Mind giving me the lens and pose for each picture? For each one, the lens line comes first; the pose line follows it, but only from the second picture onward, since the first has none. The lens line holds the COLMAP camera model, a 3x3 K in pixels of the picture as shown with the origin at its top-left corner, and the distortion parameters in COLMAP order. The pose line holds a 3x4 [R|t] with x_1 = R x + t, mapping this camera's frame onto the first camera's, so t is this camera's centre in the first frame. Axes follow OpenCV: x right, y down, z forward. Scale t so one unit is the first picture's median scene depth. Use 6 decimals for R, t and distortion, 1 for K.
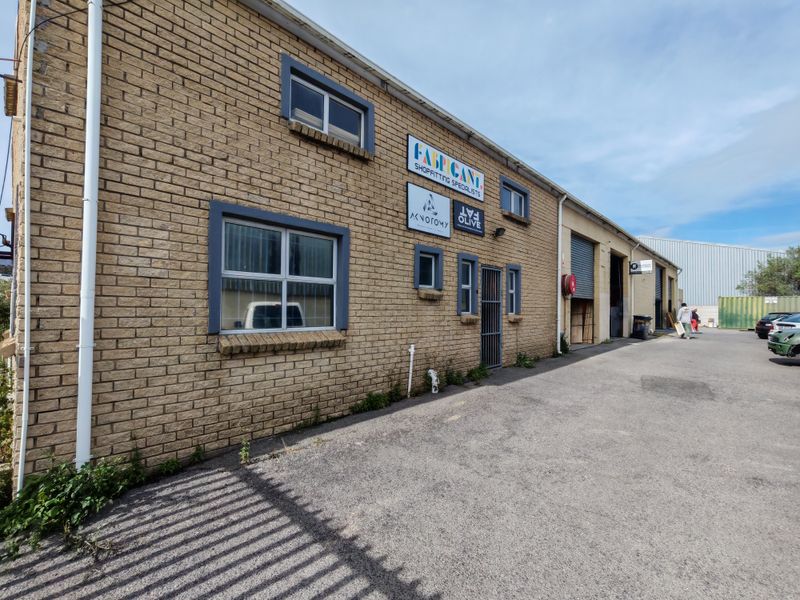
lens RADIAL K [[365.5, 0, 400.8], [0, 365.5, 299.6], [0, 0, 1]] dist [-0.008449, 0.002235]
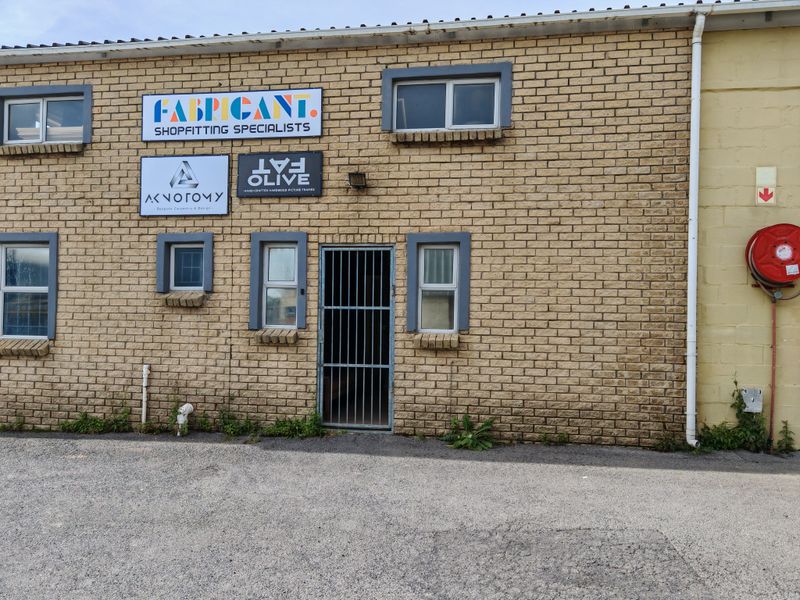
lens RADIAL K [[630.7, 0, 400.6], [0, 630.7, 301.6], [0, 0, 1]] dist [0.022902, -0.014111]
pose [[0.555771, -0.020775, -0.831076, 1.317576], [0.011219, 0.999784, -0.017490, 0.016838], [0.831260, 0.000397, 0.555884, 0.639564]]
